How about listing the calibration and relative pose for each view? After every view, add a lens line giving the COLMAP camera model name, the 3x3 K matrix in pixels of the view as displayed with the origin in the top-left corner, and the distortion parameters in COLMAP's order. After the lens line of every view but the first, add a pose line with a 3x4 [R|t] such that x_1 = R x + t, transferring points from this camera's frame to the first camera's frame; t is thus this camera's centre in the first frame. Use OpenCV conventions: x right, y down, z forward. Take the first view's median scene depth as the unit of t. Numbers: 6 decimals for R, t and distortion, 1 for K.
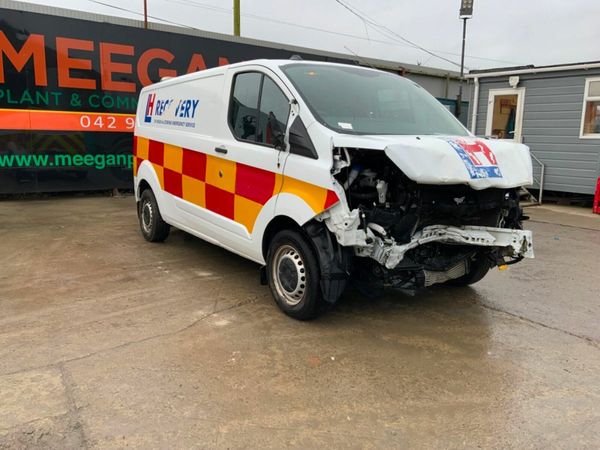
lens RADIAL K [[493.7, 0, 300.0], [0, 493.7, 225.0], [0, 0, 1]] dist [0.067430, -0.116275]
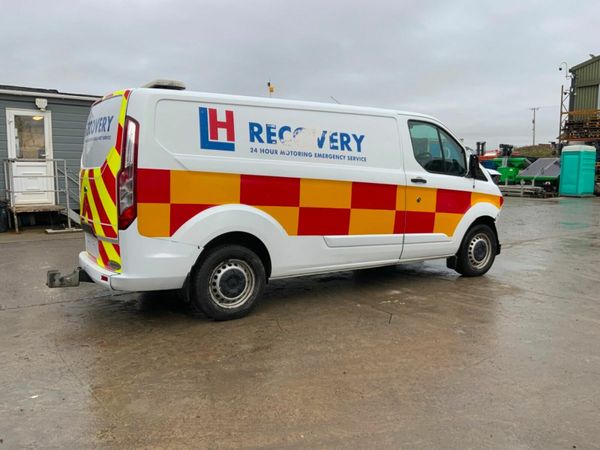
lens RADIAL K [[493.7, 0, 300.0], [0, 493.7, 225.0], [0, 0, 1]] dist [0.067430, -0.116275]
pose [[0.041923, -0.135367, 0.989908, -1.191151], [0.164161, 0.978247, 0.126820, -0.209170], [-0.985542, 0.157188, 0.063233, 1.035284]]
